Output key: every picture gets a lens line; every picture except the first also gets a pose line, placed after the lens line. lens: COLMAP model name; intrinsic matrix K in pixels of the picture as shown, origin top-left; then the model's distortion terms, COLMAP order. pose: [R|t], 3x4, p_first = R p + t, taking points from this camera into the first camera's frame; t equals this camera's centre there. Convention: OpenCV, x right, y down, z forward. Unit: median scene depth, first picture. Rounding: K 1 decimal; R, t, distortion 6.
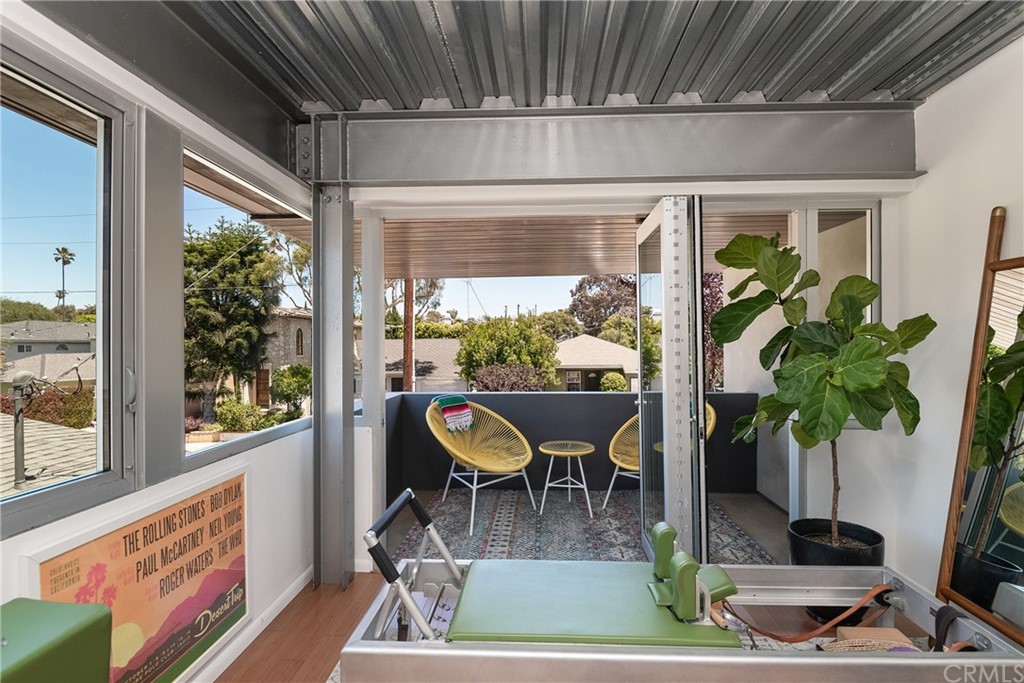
lens RADIAL K [[472.9, 0, 512.0], [0, 472.9, 341.5], [0, 0, 1]] dist [0.002746, -0.012167]
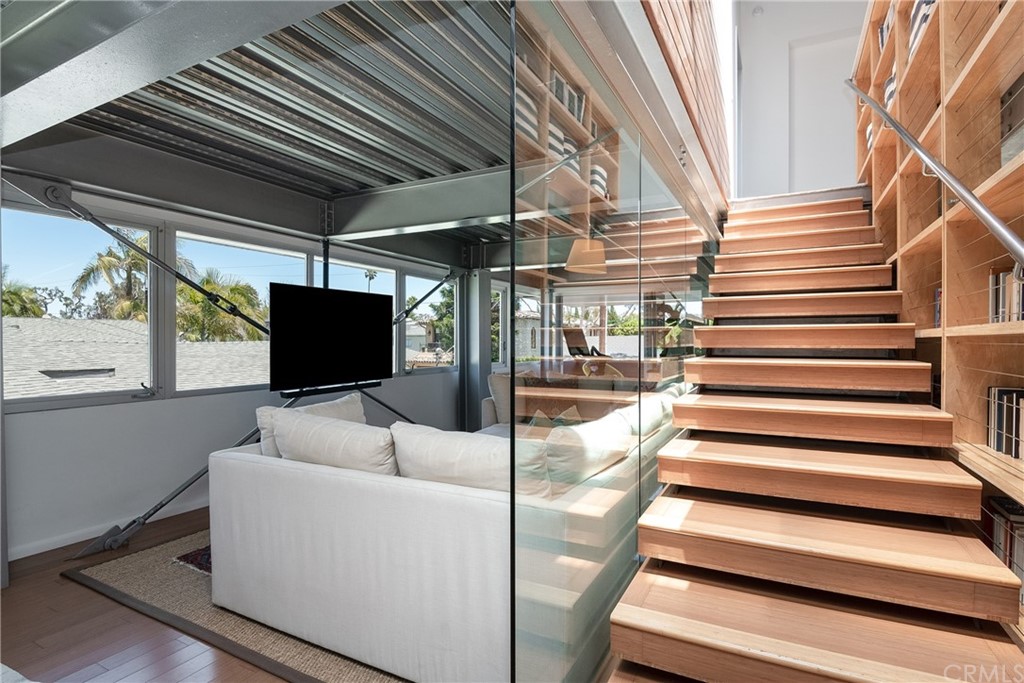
lens RADIAL K [[472.9, 0, 512.0], [0, 472.9, 341.5], [0, 0, 1]] dist [0.002746, -0.012167]
pose [[0.893242, 0.004739, -0.449550, 0.083492], [-0.001338, 0.999968, 0.007883, 0.000120], [0.449573, -0.006440, 0.893220, -0.191588]]
